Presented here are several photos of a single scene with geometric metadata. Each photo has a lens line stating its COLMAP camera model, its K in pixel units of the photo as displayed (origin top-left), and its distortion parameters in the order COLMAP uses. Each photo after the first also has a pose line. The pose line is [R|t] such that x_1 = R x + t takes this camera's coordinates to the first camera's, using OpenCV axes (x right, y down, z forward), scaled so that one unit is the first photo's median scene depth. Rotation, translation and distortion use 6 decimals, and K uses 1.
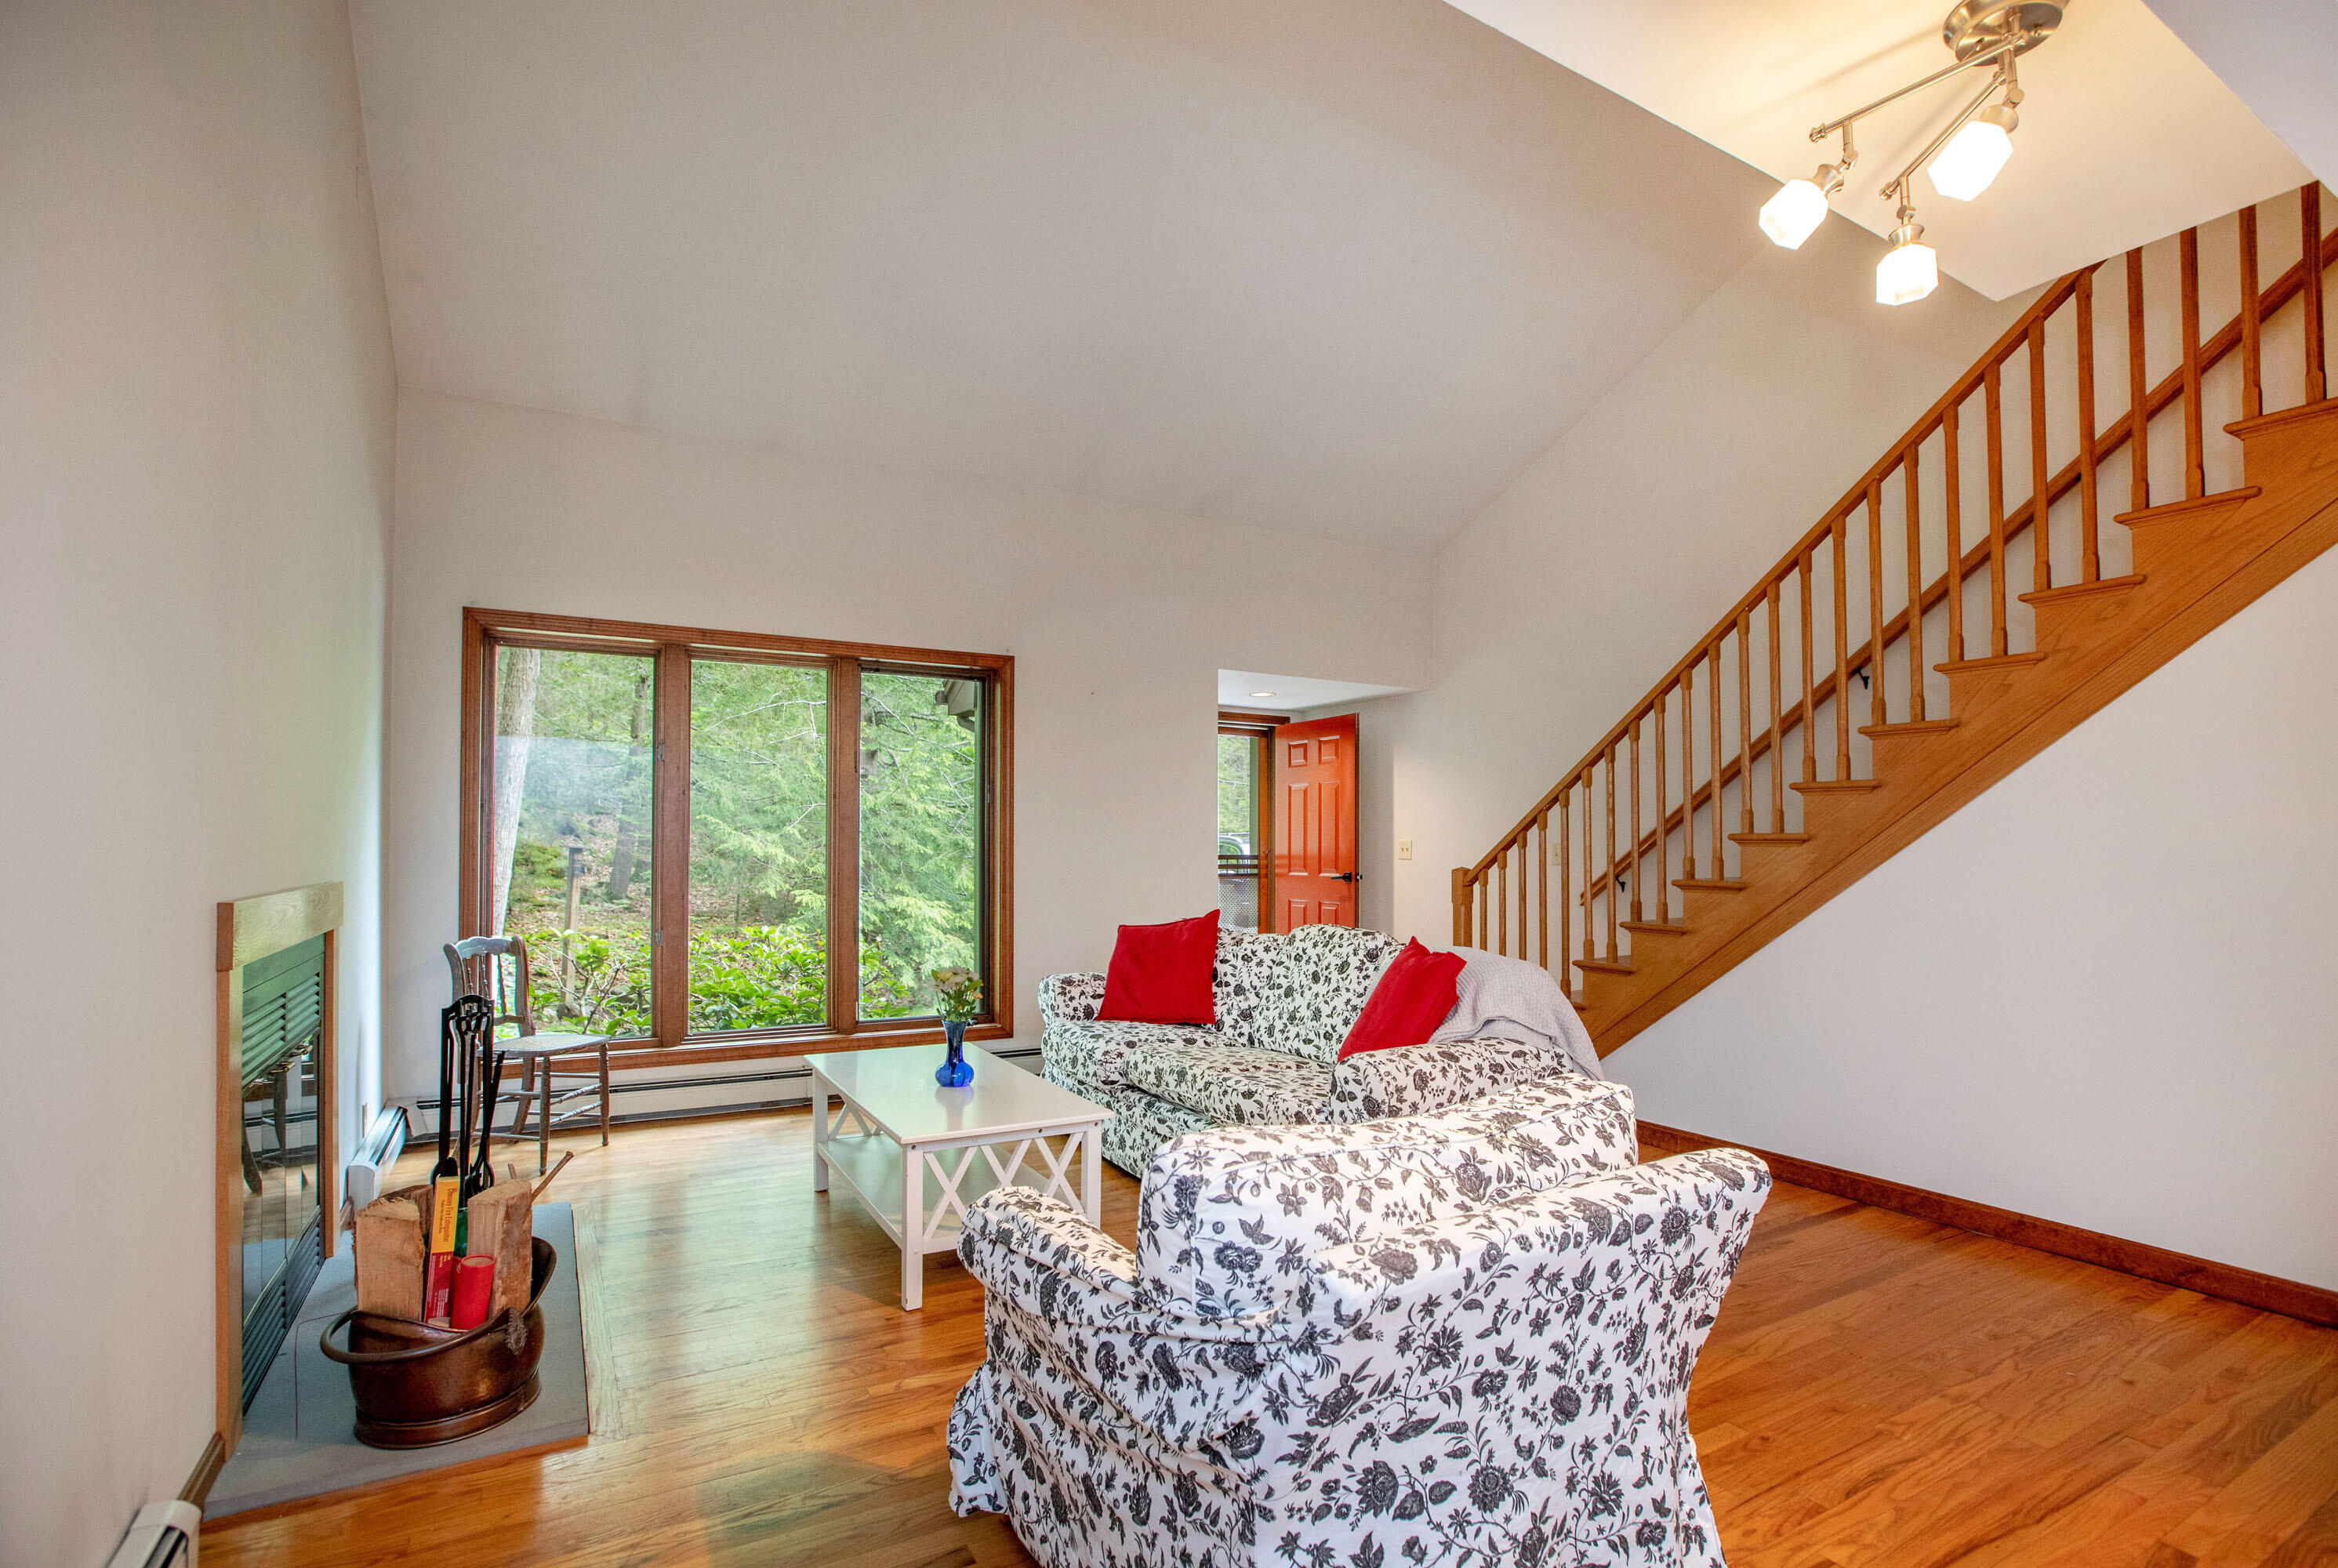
lens RADIAL K [[1093.5, 0, 1160.0], [0, 1093.5, 806.6], [0, 0, 1]] dist [-0.032207, 0.011650]
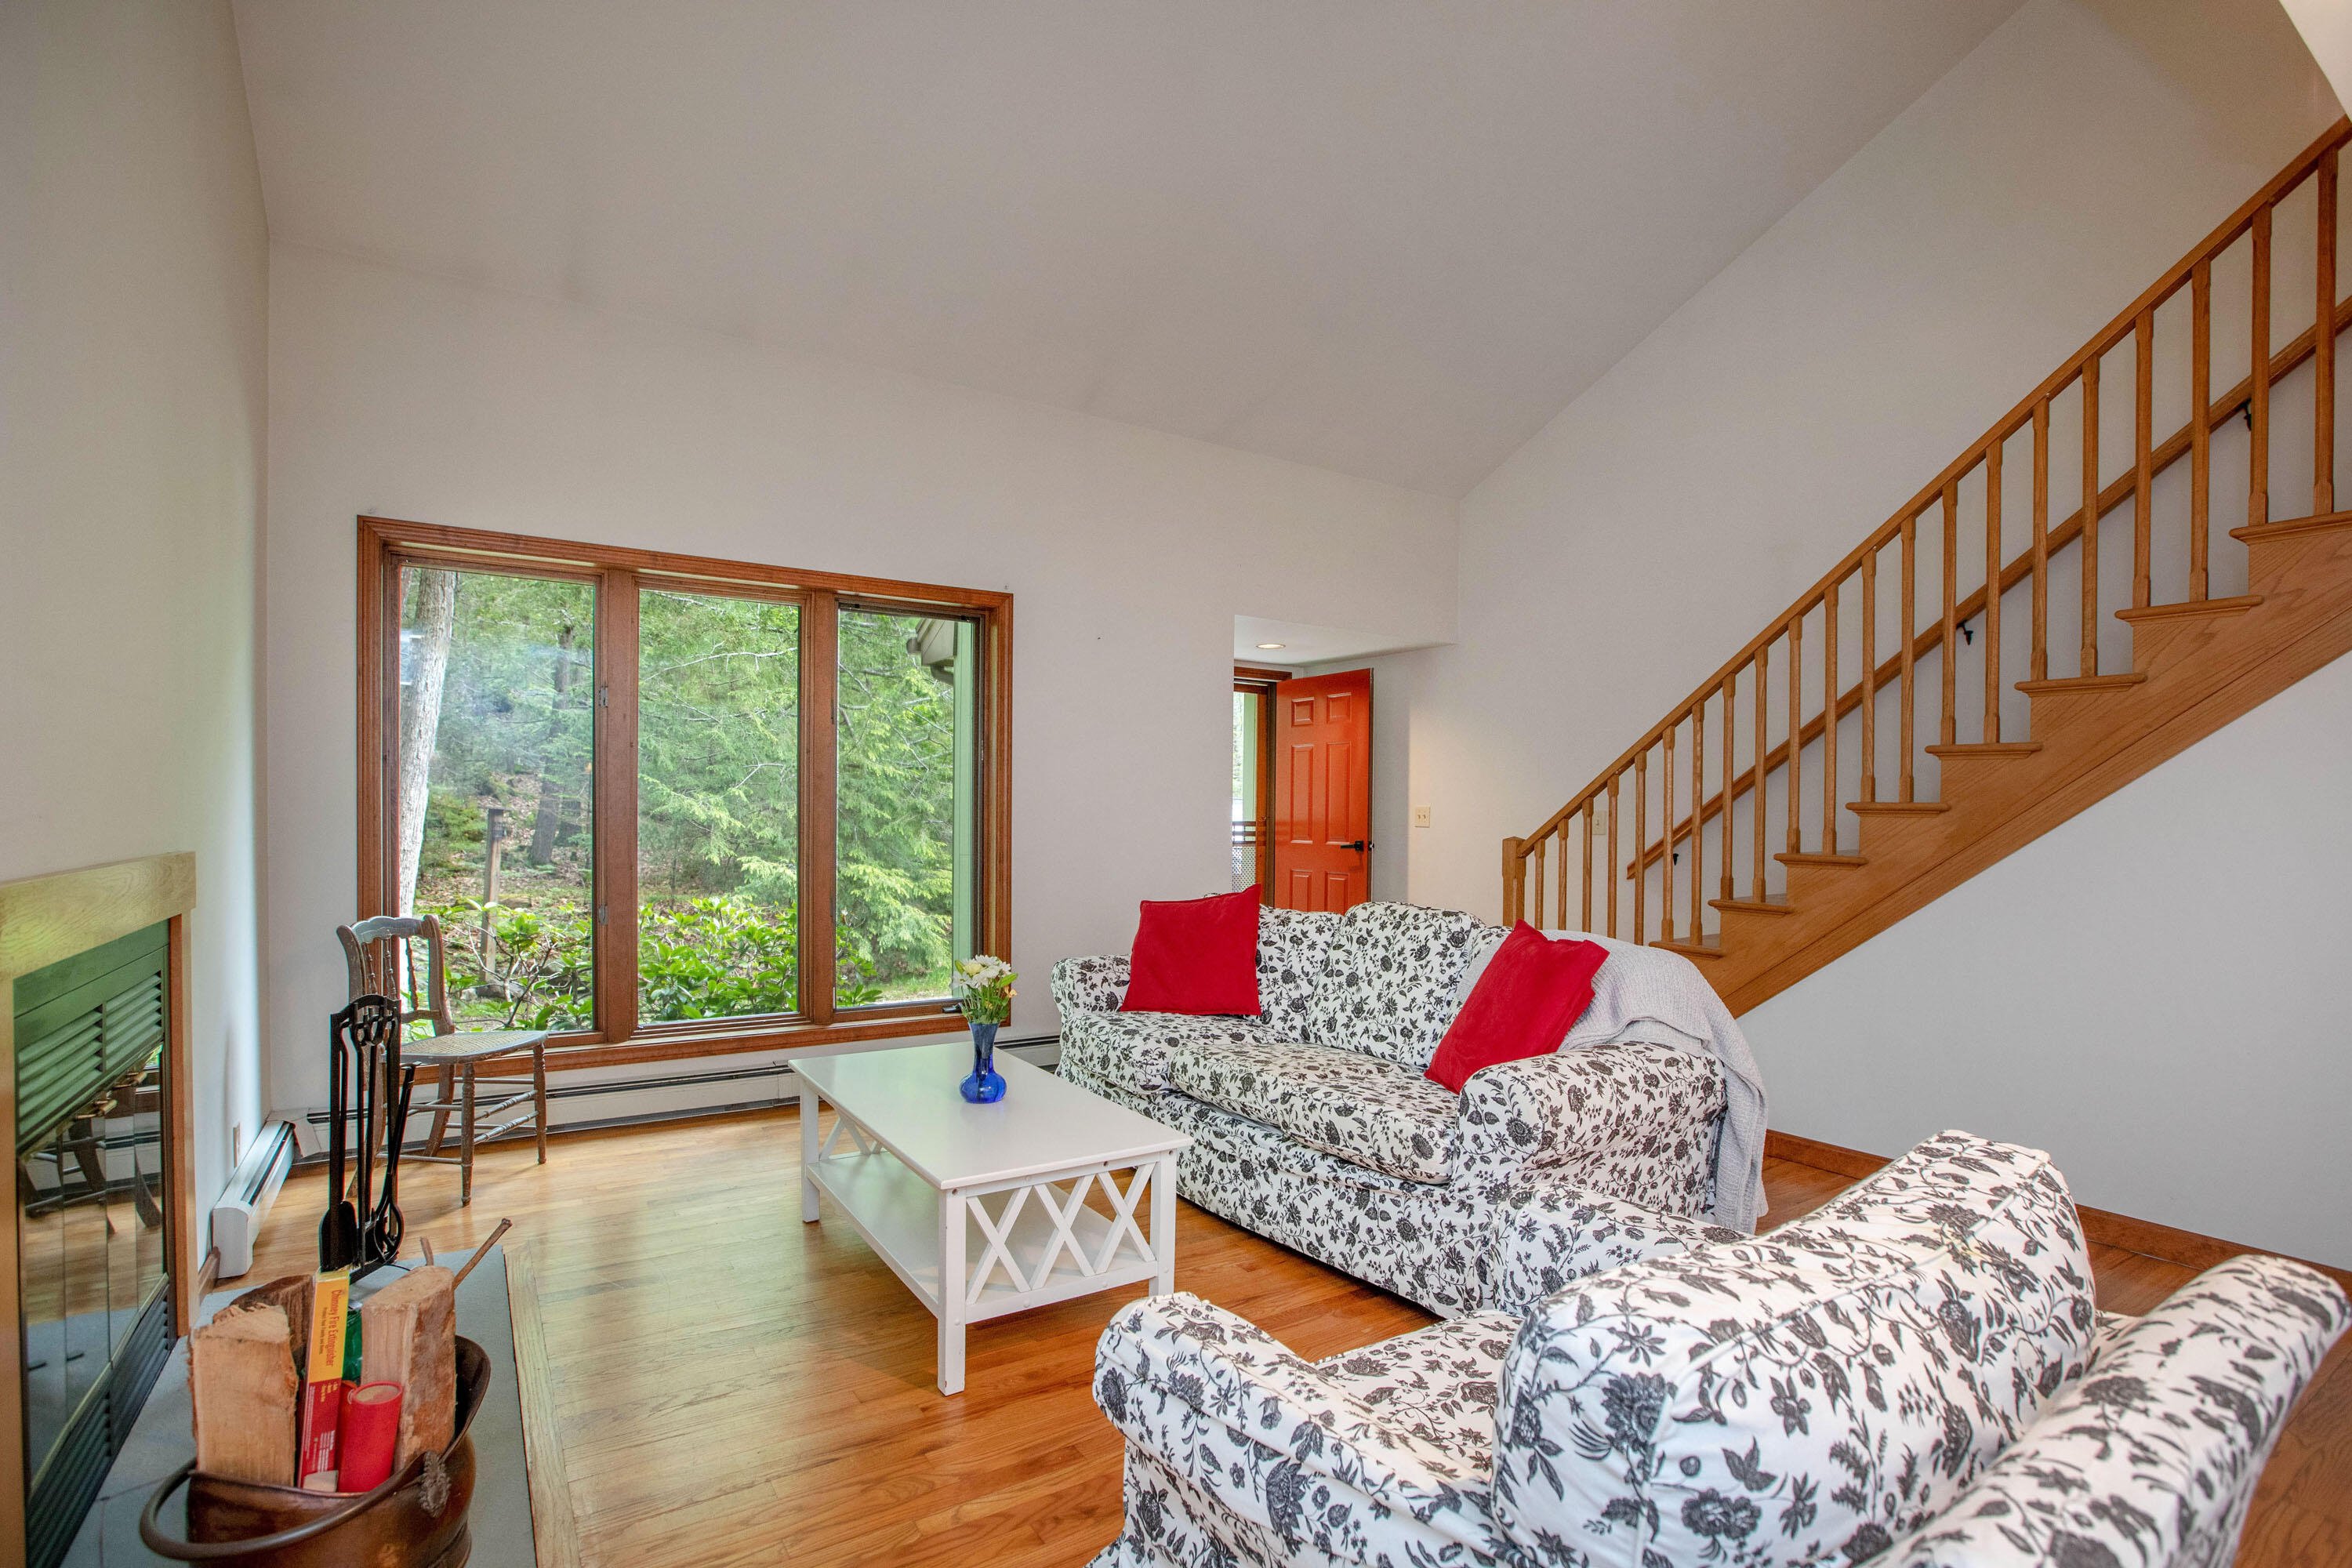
lens RADIAL K [[1100.0, 0, 1167.0], [0, 1100.0, 806.7], [0, 0, 1]] dist [-0.032207, 0.011650]
pose [[0.998139, 0.007009, 0.060582, -0.085853], [-0.008929, 0.999464, 0.031494, 0.005713], [-0.060328, -0.031976, 0.997666, 0.145759]]
